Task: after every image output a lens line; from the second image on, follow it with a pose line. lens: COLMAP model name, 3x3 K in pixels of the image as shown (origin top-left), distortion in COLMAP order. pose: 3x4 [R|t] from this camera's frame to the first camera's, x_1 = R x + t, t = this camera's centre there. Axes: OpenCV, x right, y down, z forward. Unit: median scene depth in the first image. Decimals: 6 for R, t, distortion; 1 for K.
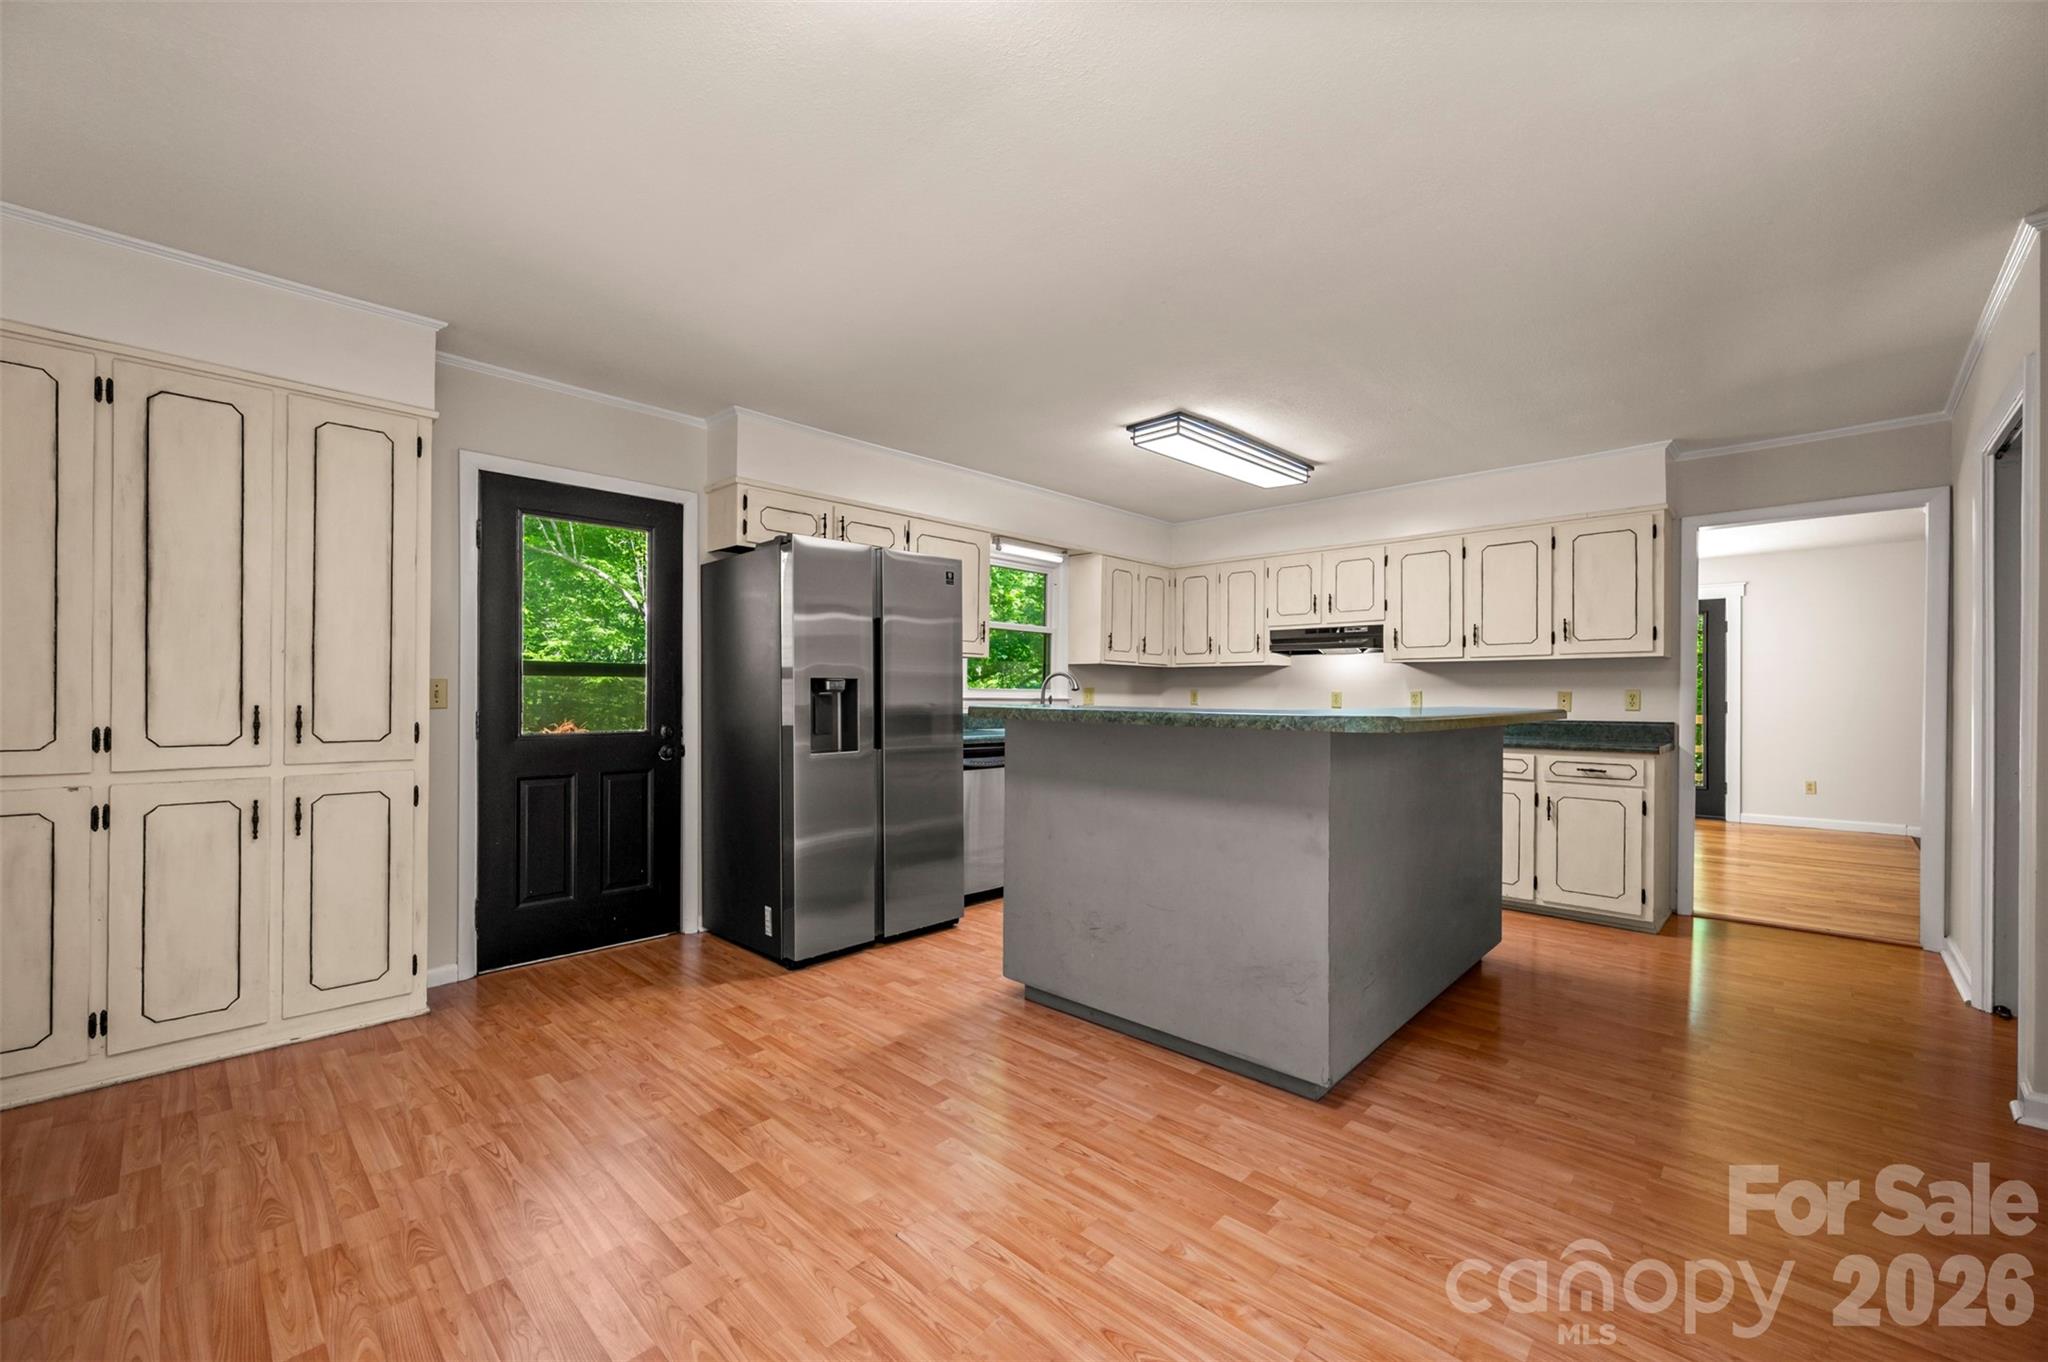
lens RADIAL K [[817.3, 0, 1033.8], [0, 817.3, 688.7], [0, 0, 1]] dist [-0.002103, 0.000370]
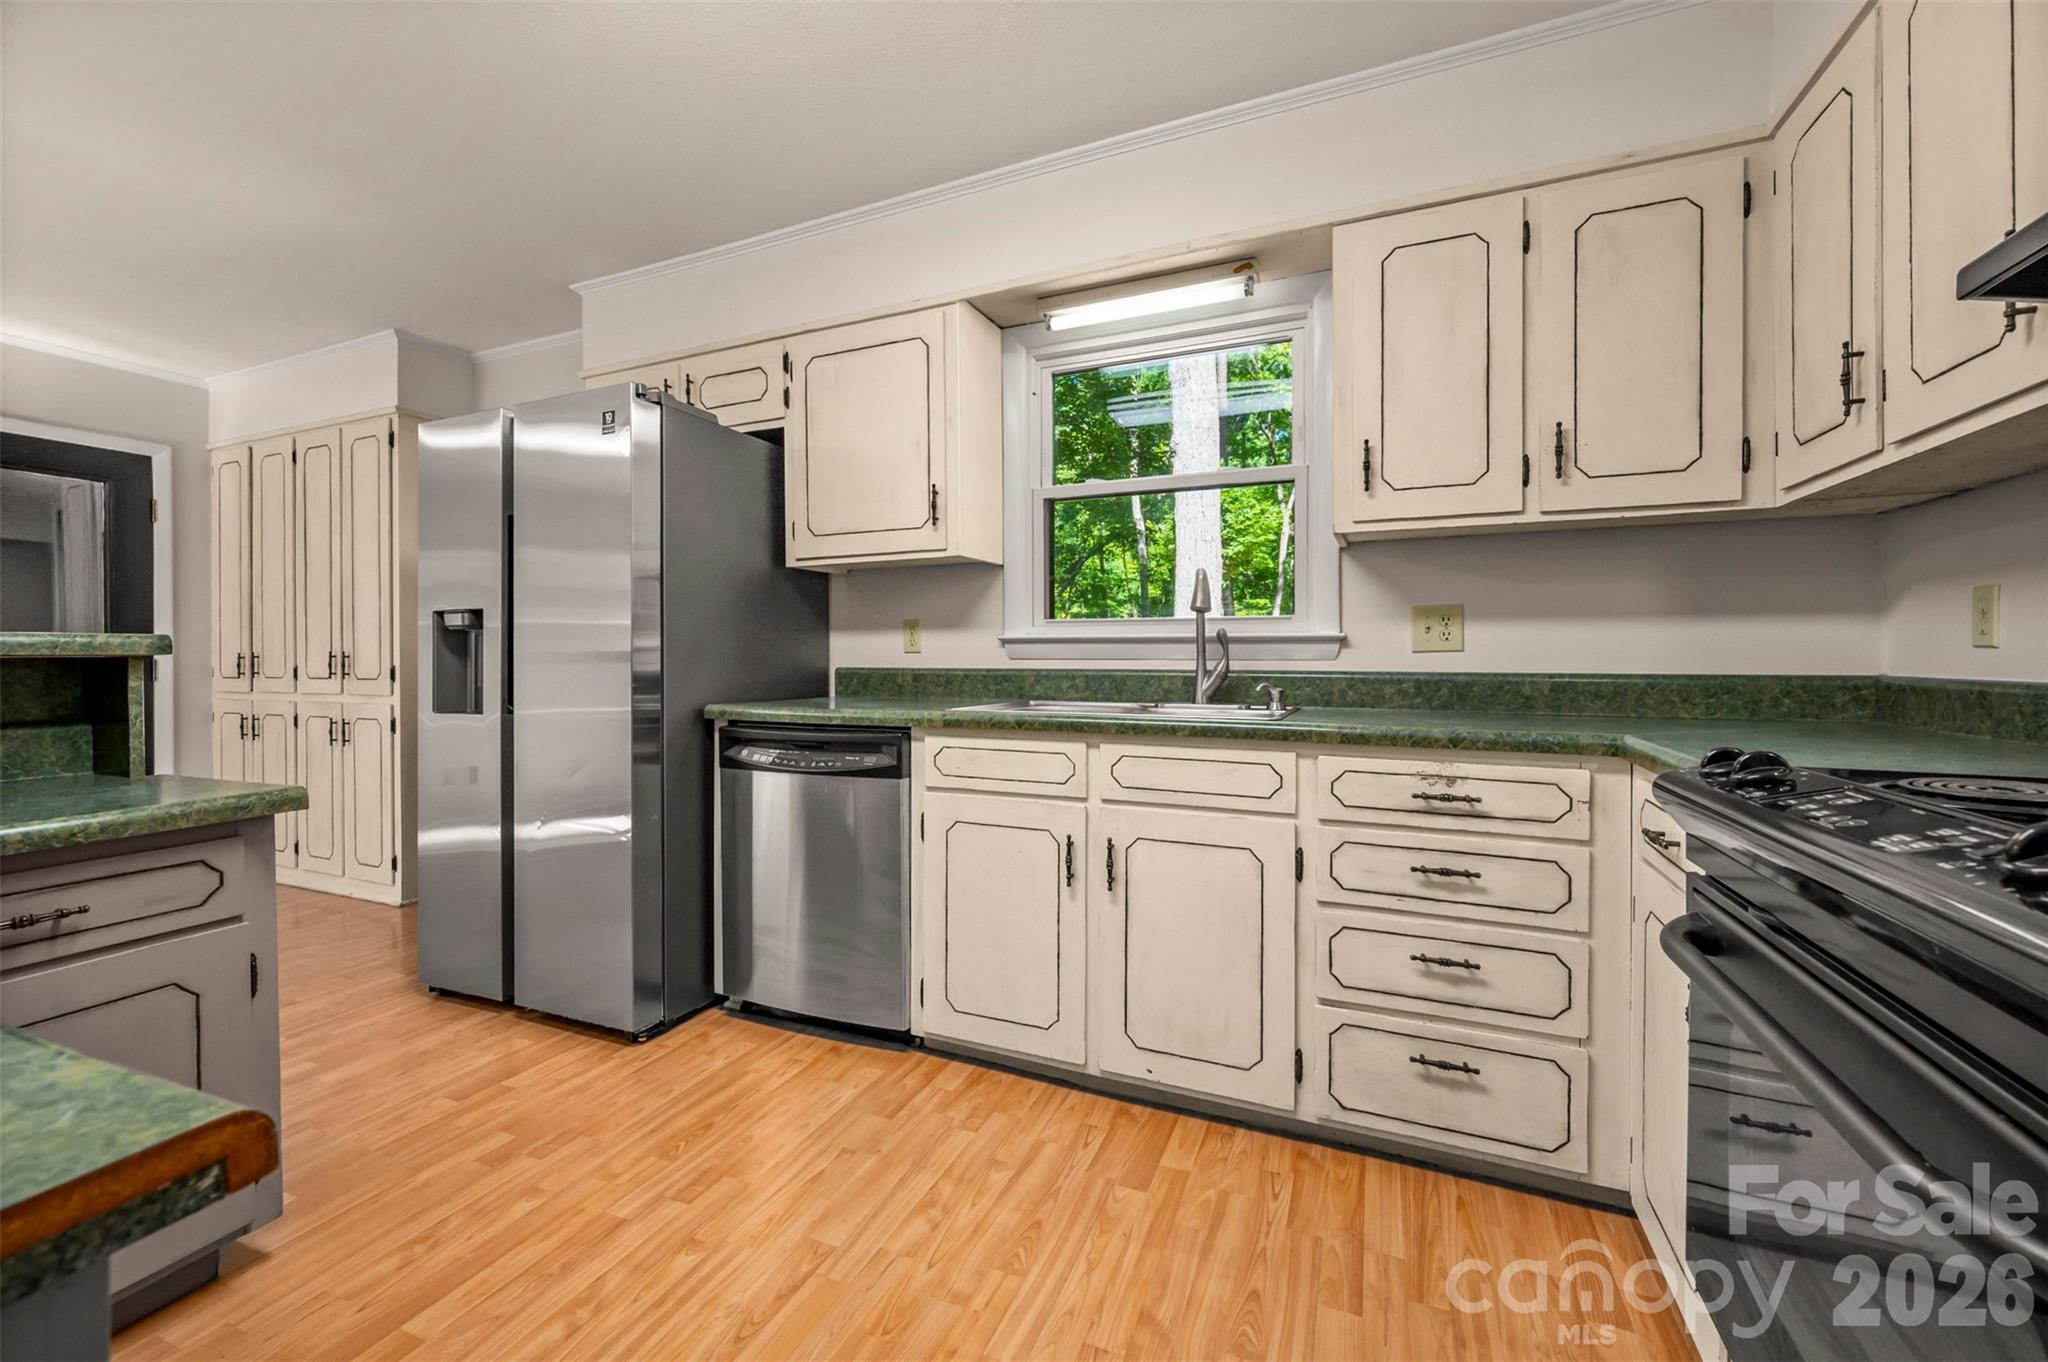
lens RADIAL K [[817.3, 0, 1027.1], [0, 817.3, 665.2], [0, 0, 1]] dist [-0.002103, 0.000370]
pose [[0.346155, -0.001120, -0.938177, 0.640889], [0.010269, 0.999944, 0.002595, 0.042428], [0.938121, -0.010533, 0.346147, 1.305836]]
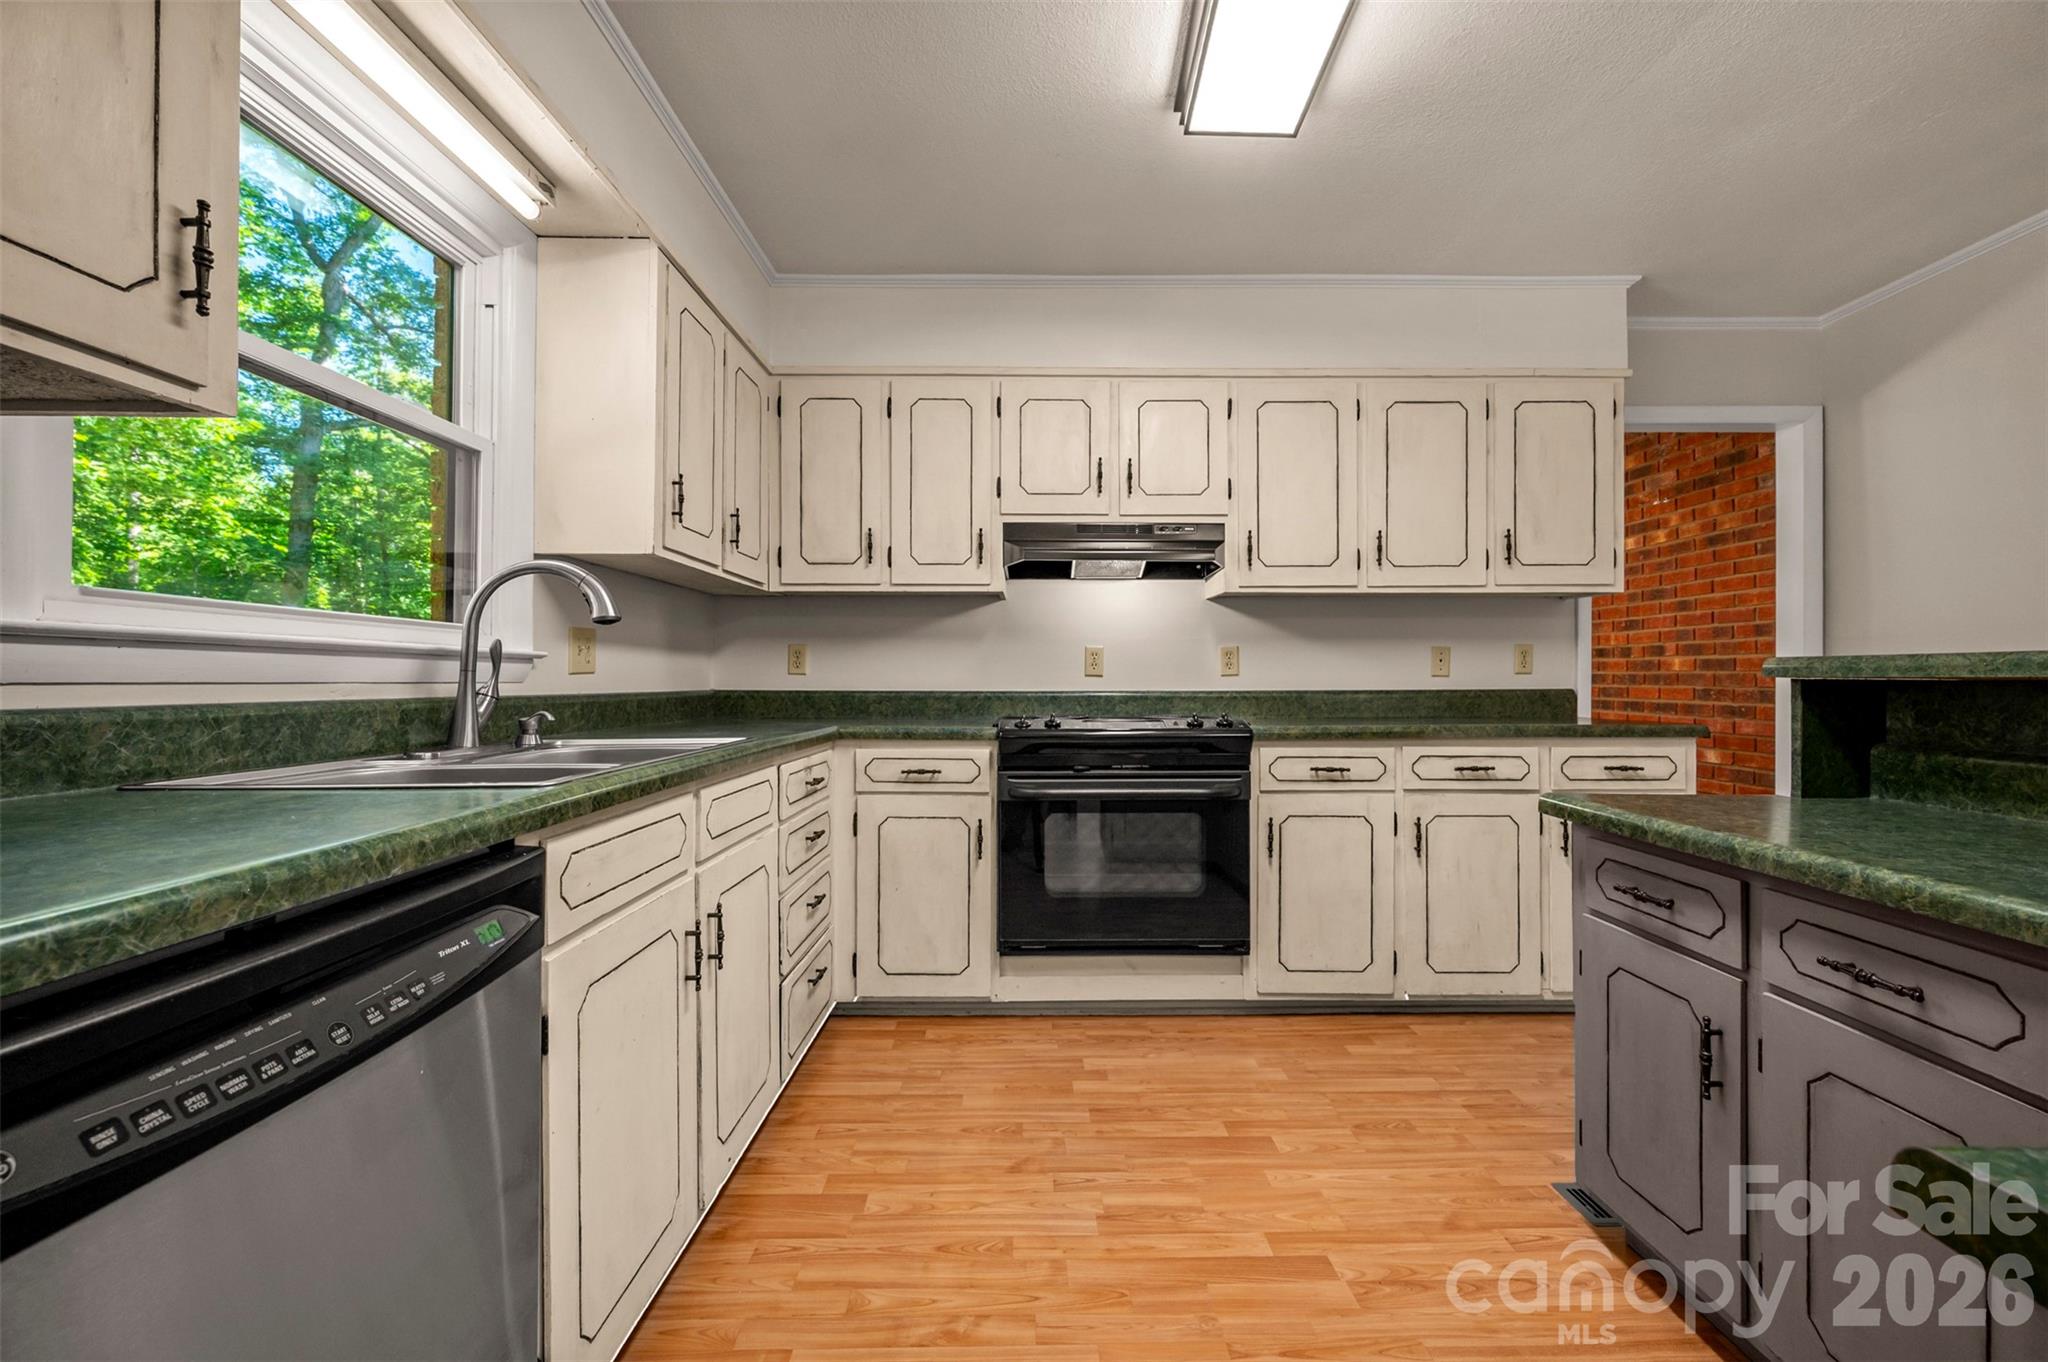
lens RADIAL K [[817.3, 0, 1030.9], [0, 817.3, 674.5], [0, 0, 1]] dist [-0.002103, 0.000370]
pose [[0.719481, -0.003800, 0.694502, -0.081037], [0.000694, 0.999988, 0.004753, 0.033492], [-0.694512, -0.002938, 0.719475, 1.099789]]
